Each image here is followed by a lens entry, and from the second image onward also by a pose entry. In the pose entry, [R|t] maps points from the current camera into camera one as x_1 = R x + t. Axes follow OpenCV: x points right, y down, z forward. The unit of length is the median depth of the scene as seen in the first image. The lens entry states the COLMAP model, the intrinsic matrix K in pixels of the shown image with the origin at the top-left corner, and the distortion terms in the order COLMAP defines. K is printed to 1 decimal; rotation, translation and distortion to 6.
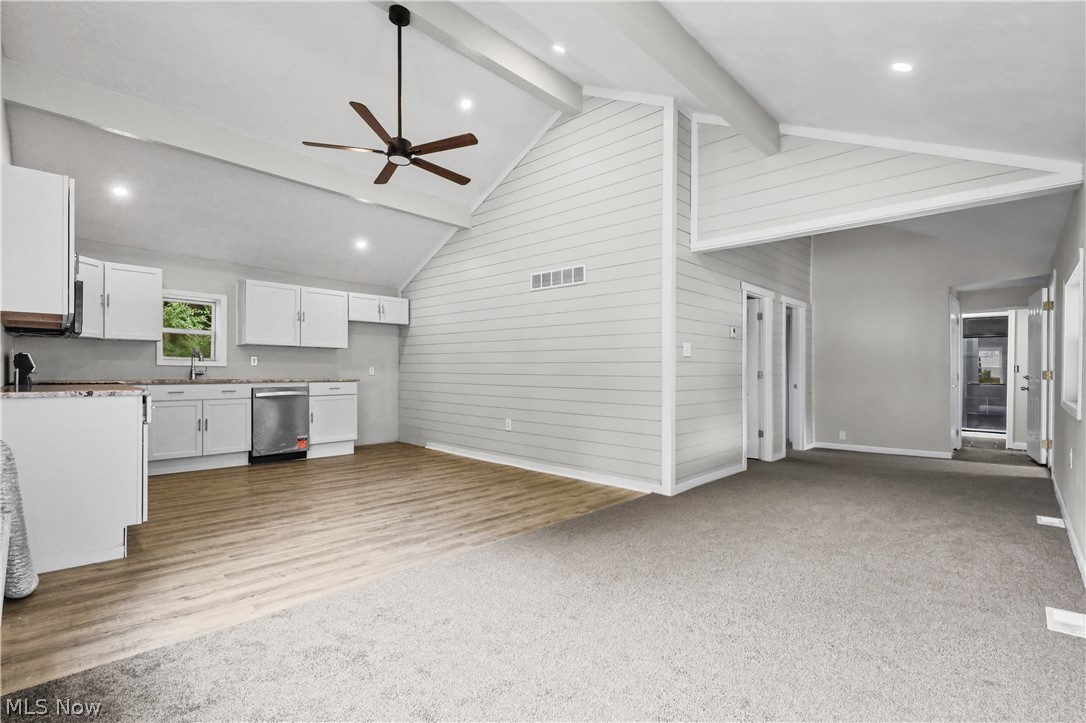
lens RADIAL K [[428.7, 0, 544.8], [0, 428.7, 370.0], [0, 0, 1]] dist [-0.001297, -0.000270]
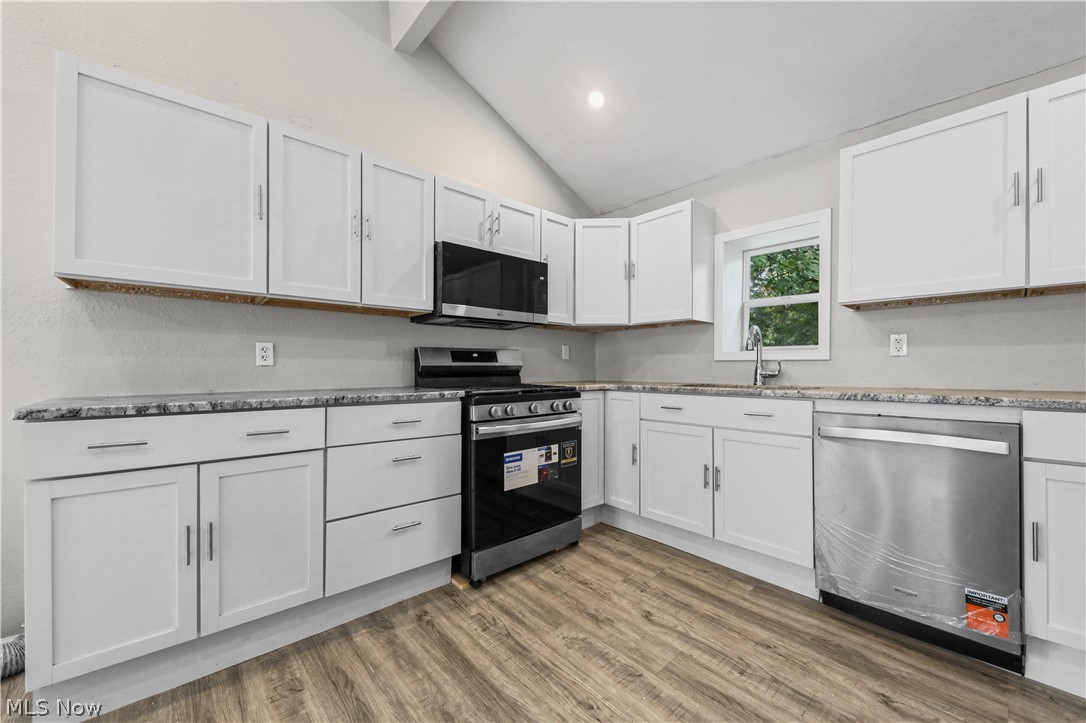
lens RADIAL K [[428.7, 0, 544.8], [0, 428.7, 370.0], [0, 0, 1]] dist [-0.001297, -0.000270]
pose [[-0.151105, -0.011944, -0.988446, -0.248208], [-0.001942, 0.999929, -0.011786, 0.008440], [0.988516, 0.000138, -0.151117, 0.796717]]
